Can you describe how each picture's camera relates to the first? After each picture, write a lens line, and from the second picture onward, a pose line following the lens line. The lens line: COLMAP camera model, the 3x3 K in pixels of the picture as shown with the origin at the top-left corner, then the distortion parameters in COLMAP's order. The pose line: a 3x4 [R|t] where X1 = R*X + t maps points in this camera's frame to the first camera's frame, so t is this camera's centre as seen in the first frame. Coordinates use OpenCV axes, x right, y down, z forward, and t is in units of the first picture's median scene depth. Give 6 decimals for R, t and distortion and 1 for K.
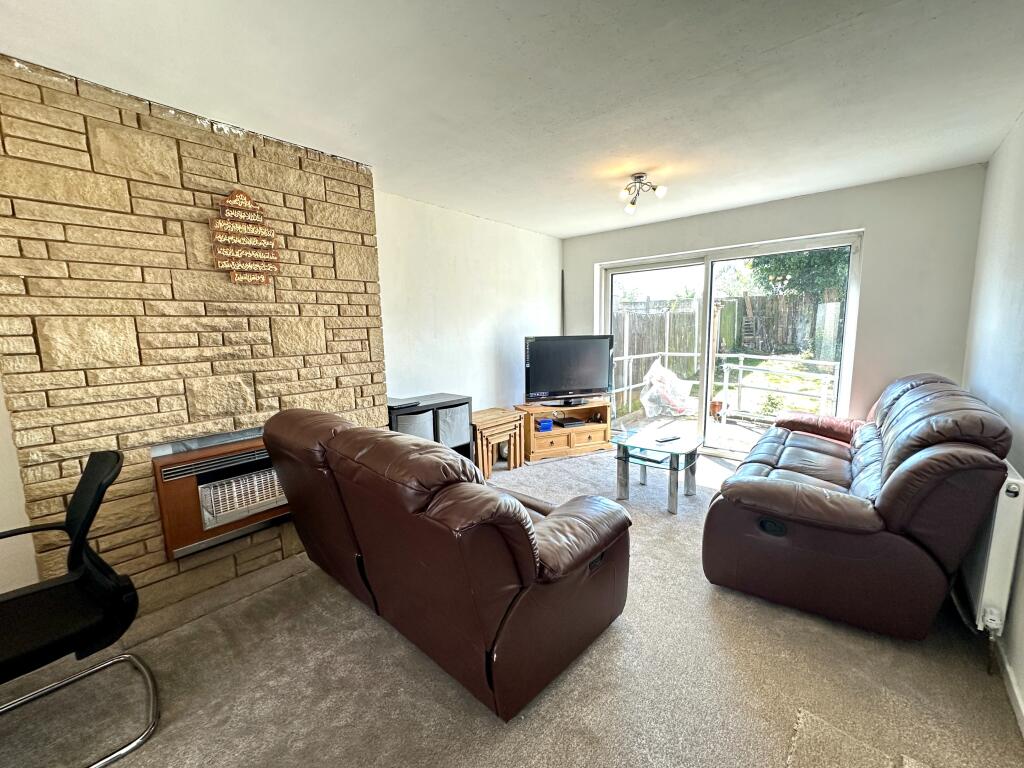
lens RADIAL K [[411.8, 0, 512.0], [0, 411.8, 384.0], [0, 0, 1]] dist [-0.001215, 0.000542]
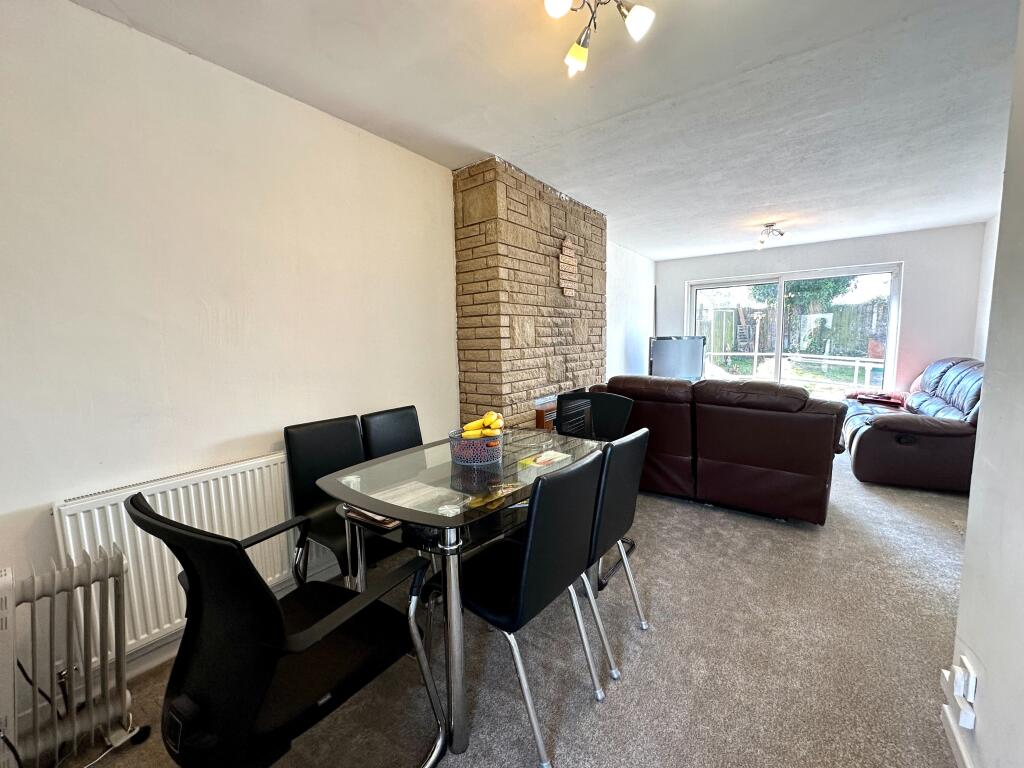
lens RADIAL K [[411.8, 0, 512.0], [0, 411.8, 384.0], [0, 0, 1]] dist [-0.001215, 0.000542]
pose [[0.996181, -0.009292, 0.086817, -1.003604], [0.011363, 0.999662, -0.023389, 0.117438], [-0.086570, 0.024286, 0.995950, -0.500528]]
